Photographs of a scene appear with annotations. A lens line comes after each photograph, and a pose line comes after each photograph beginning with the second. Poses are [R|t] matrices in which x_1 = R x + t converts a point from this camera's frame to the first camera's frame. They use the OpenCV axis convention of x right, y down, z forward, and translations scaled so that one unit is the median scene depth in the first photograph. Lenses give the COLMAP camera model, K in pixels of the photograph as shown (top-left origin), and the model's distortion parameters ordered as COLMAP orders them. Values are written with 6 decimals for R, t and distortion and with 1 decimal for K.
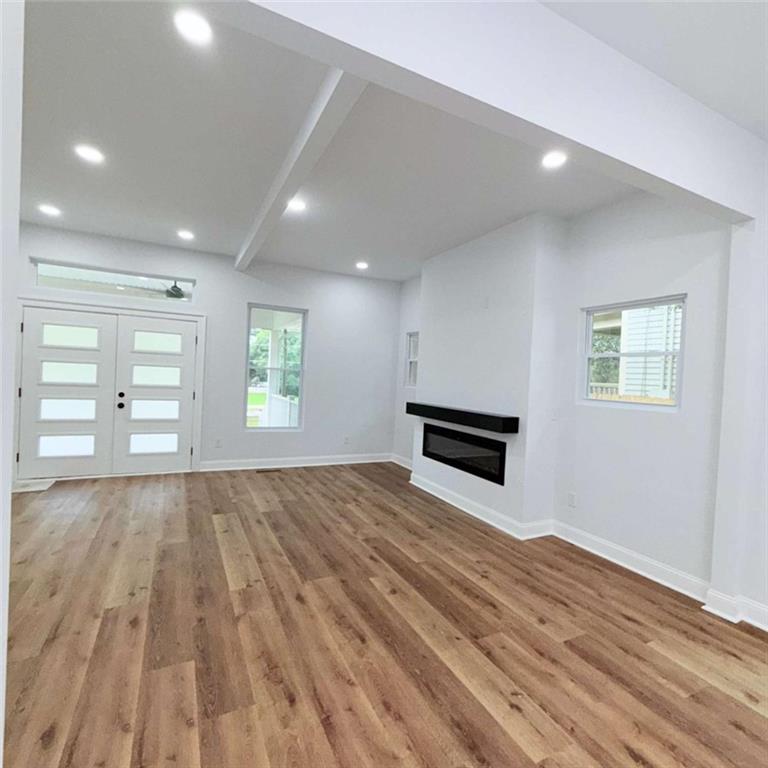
lens RADIAL K [[410.2, 0, 383.2], [0, 410.2, 382.2], [0, 0, 1]] dist [-0.004644, 0.001103]
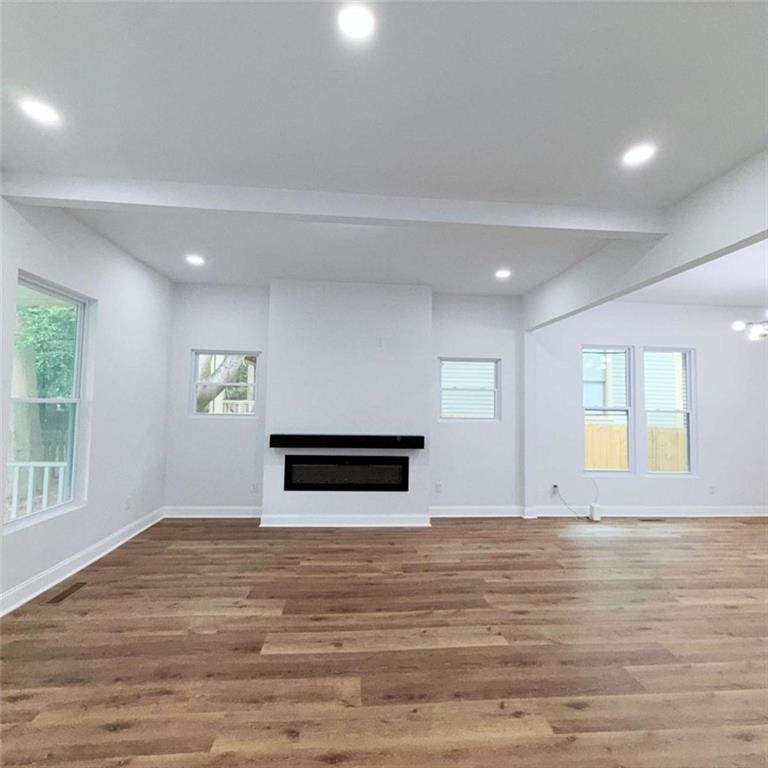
lens RADIAL K [[410.2, 0, 385.1], [0, 410.2, 386.2], [0, 0, 1]] dist [-0.004644, 0.001103]
pose [[0.368603, 0.000213, 0.929587, -0.947724], [0.014165, 0.999883, -0.005846, -0.066922], [-0.929479, 0.015323, 0.368557, 0.623931]]
